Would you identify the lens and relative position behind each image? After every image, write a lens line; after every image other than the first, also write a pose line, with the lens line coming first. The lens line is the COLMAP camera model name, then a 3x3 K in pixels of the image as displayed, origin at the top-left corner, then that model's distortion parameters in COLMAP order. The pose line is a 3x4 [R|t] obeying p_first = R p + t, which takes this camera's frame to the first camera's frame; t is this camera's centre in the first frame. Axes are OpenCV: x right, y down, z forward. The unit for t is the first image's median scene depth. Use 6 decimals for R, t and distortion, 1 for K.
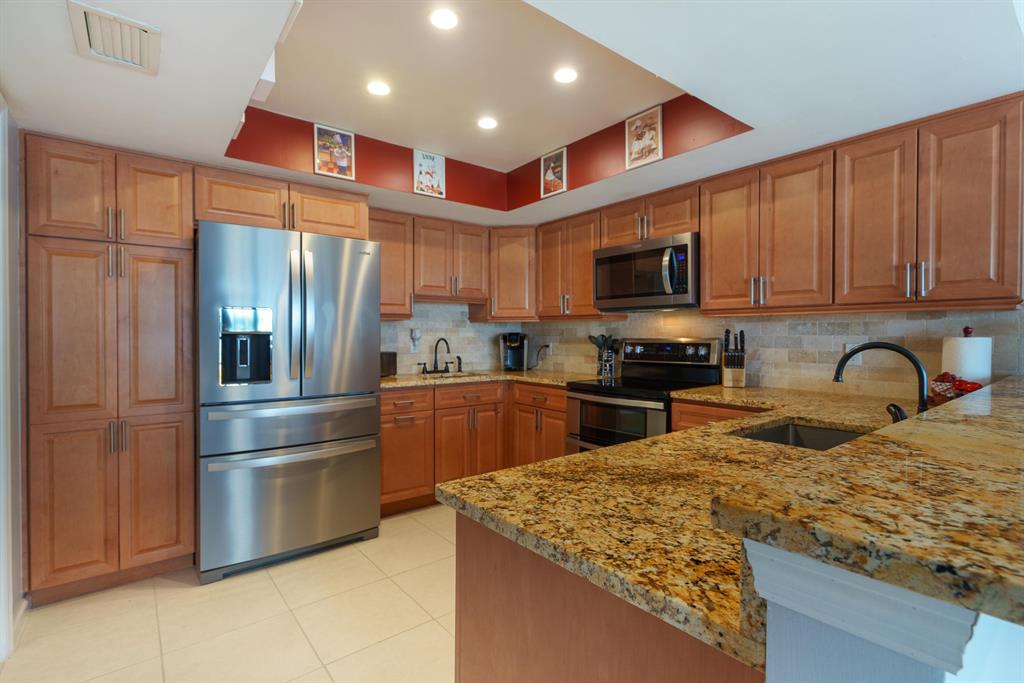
lens RADIAL K [[471.9, 0, 510.9], [0, 471.9, 339.7], [0, 0, 1]] dist [0.000434, 0.000807]
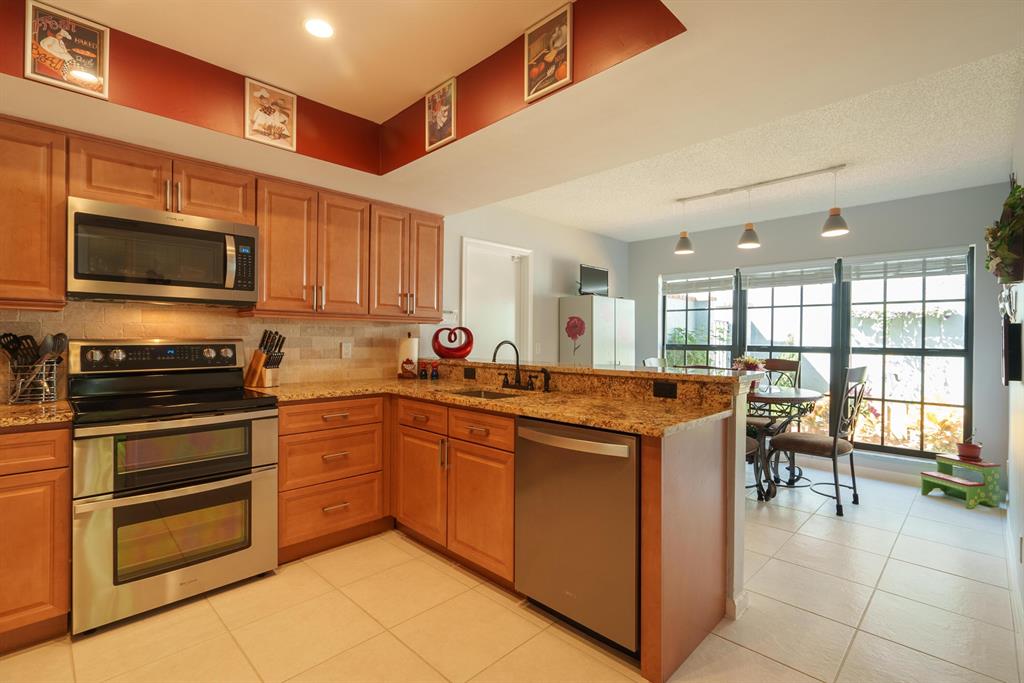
lens RADIAL K [[471.9, 0, 511.4], [0, 471.9, 340.1], [0, 0, 1]] dist [0.000434, 0.000807]
pose [[-0.113629, -0.003074, 0.993518, -0.638420], [0.007026, 0.999968, 0.003897, -0.001254], [-0.993498, 0.007423, -0.113604, 0.631577]]
